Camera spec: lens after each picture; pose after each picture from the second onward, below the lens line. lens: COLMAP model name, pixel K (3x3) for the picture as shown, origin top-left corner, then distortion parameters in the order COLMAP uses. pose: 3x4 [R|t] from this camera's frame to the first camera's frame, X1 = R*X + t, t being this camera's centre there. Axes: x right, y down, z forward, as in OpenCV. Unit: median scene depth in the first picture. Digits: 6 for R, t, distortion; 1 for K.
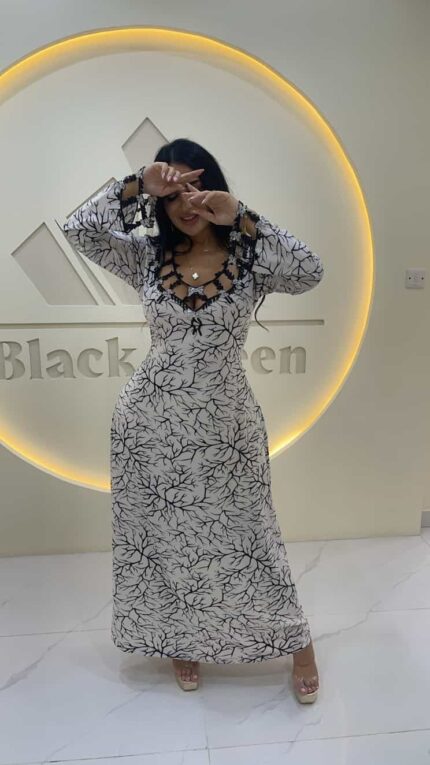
lens RADIAL K [[642.1, 0, 209.2], [0, 642.1, 388.8], [0, 0, 1]] dist [0.086593, -0.076190]
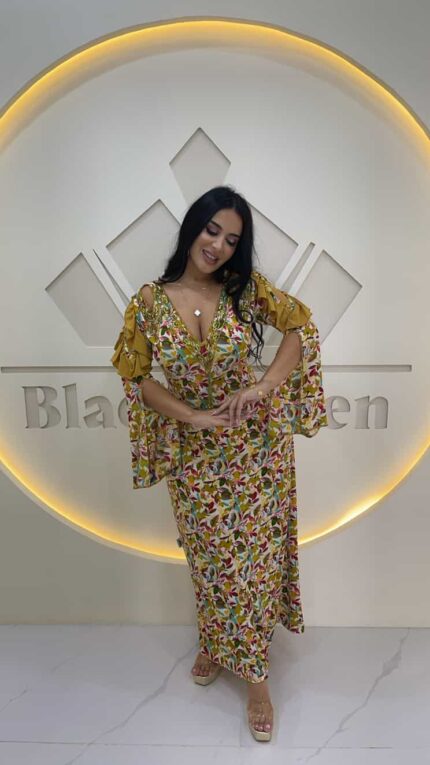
lens RADIAL K [[593.8, 0, 212.1], [0, 593.8, 388.3], [0, 0, 1]] dist [0.061048, -0.047844]
pose [[0.990565, 0.020333, -0.135525, 0.030829], [-0.021284, 0.999758, -0.005573, -0.070219], [0.135379, 0.008405, 0.990758, 0.218631]]
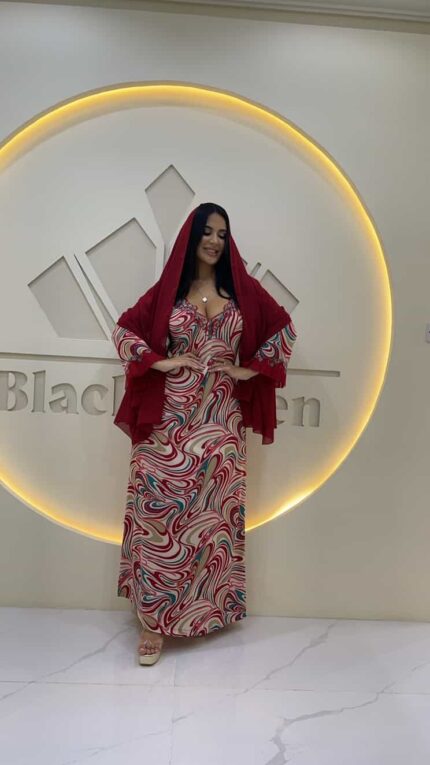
lens RADIAL K [[642.1, 0, 213.5], [0, 642.1, 385.9], [0, 0, 1]] dist [0.086593, -0.076190]
pose [[0.996278, 0.056781, -0.064850, 0.055232], [-0.069154, 0.975648, -0.208158, 0.130355], [0.051451, 0.211868, 0.975943, 0.060696]]
